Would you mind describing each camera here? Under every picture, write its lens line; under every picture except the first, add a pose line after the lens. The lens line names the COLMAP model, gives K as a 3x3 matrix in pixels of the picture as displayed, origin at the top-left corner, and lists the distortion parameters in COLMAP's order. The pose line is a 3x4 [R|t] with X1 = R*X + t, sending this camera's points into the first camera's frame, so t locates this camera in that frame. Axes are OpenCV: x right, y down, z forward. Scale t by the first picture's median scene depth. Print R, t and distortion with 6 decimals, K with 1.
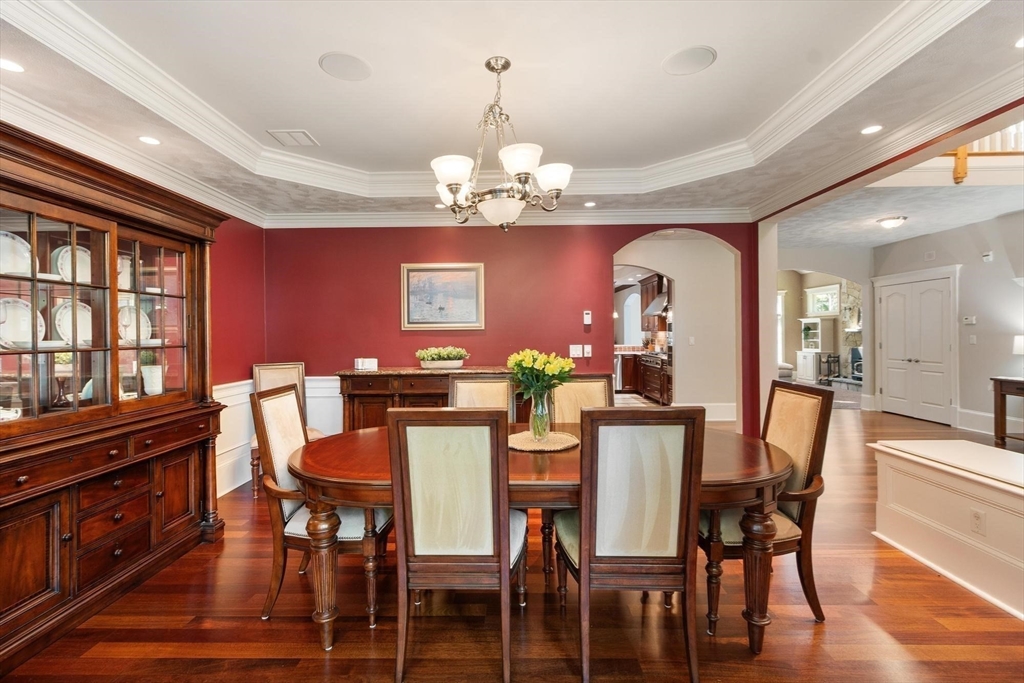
lens RADIAL K [[458.1, 0, 506.5], [0, 458.1, 338.3], [0, 0, 1]] dist [0.005469, 0.000270]
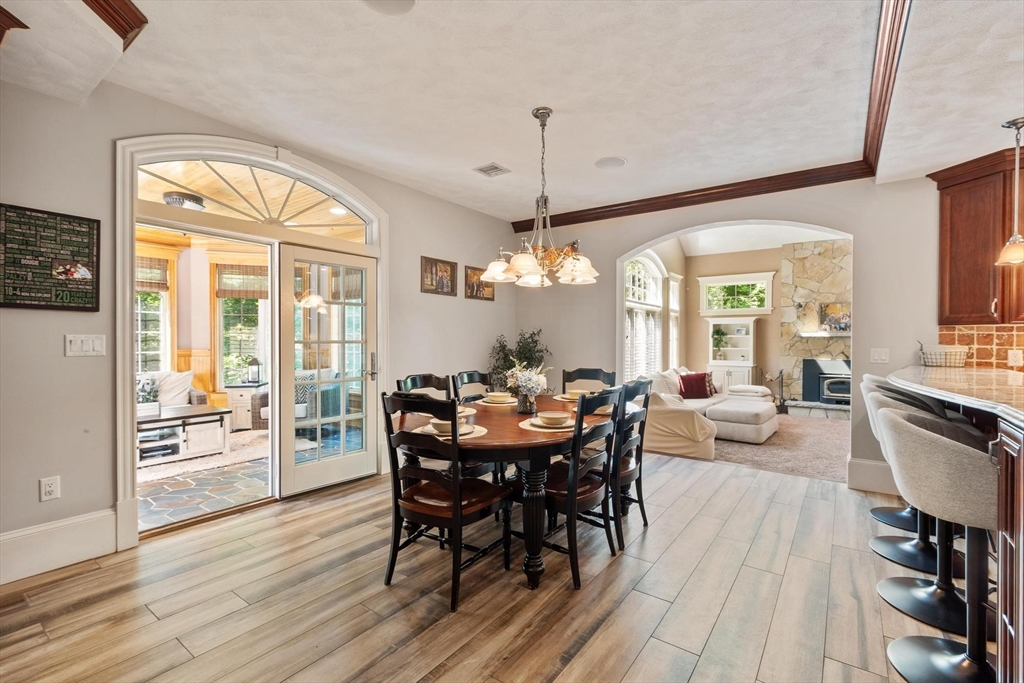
lens RADIAL K [[458.1, 0, 505.0], [0, 458.1, 345.2], [0, 0, 1]] dist [0.005469, 0.000270]
pose [[0.595189, 0.007981, 0.803546, -0.315628], [-0.003381, 0.999967, -0.007428, 0.014608], [-0.803579, 0.001705, 0.595196, 2.446871]]
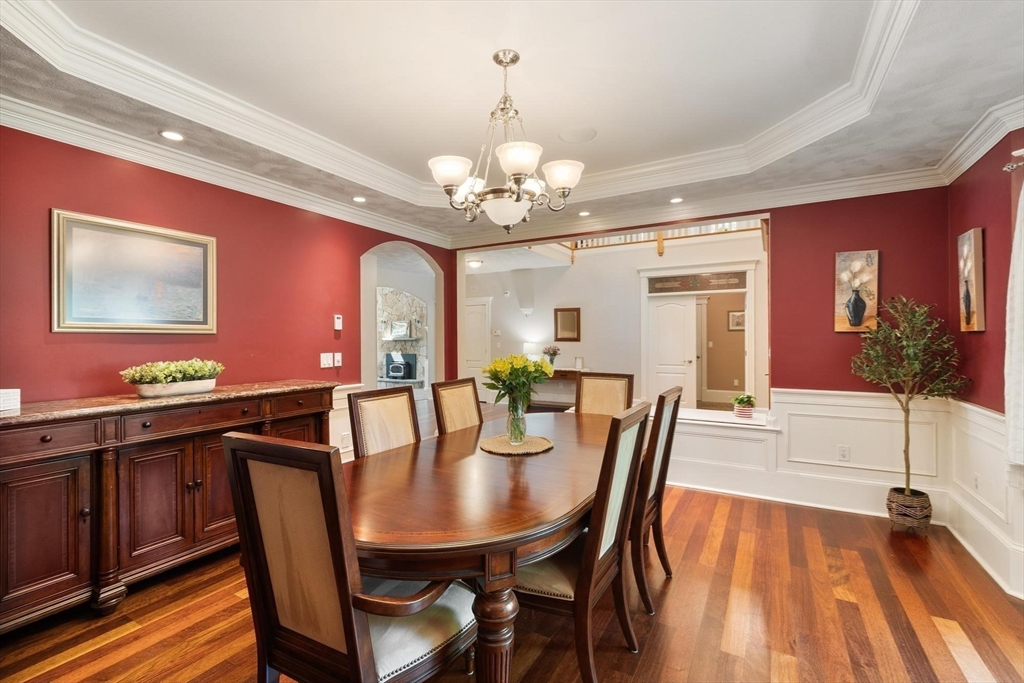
lens RADIAL K [[458.1, 0, 509.0], [0, 458.1, 339.9], [0, 0, 1]] dist [0.005469, 0.000270]
pose [[0.486902, 0.004739, 0.873444, -0.440782], [0.009757, 0.999893, -0.010865, 0.002269], [-0.873402, 0.013813, 0.486804, 0.273503]]
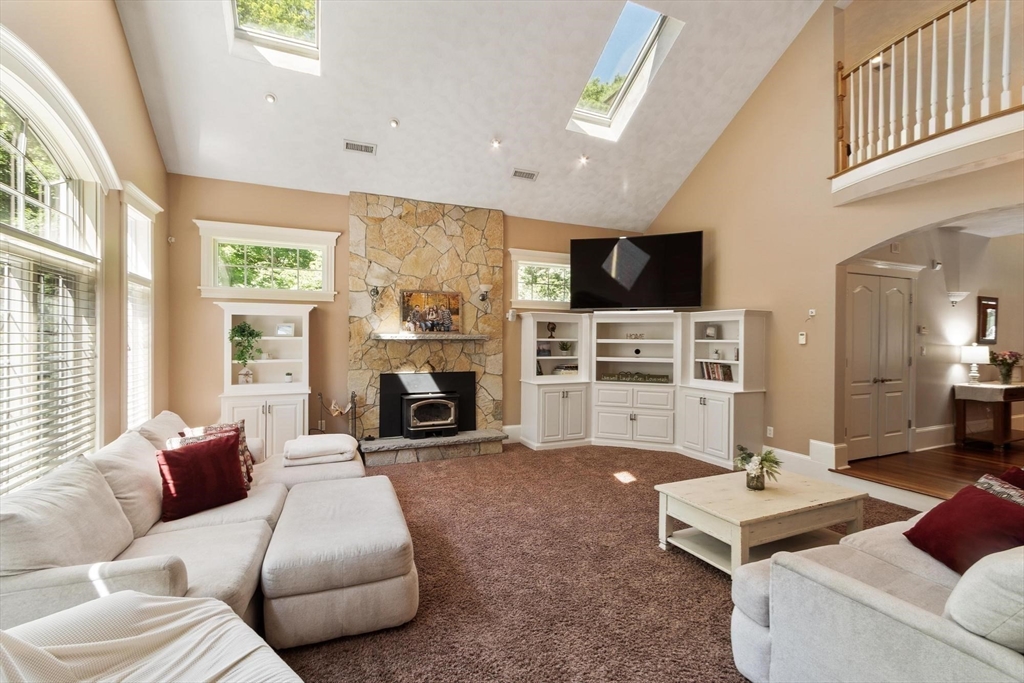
lens RADIAL K [[458.1, 0, 518.5], [0, 458.1, 335.7], [0, 0, 1]] dist [0.005469, 0.000270]
pose [[-0.405210, 0.009189, 0.914177, 0.664022], [0.007758, 0.999948, -0.006612, -0.037577], [-0.914191, 0.004412, -0.405261, 2.746512]]
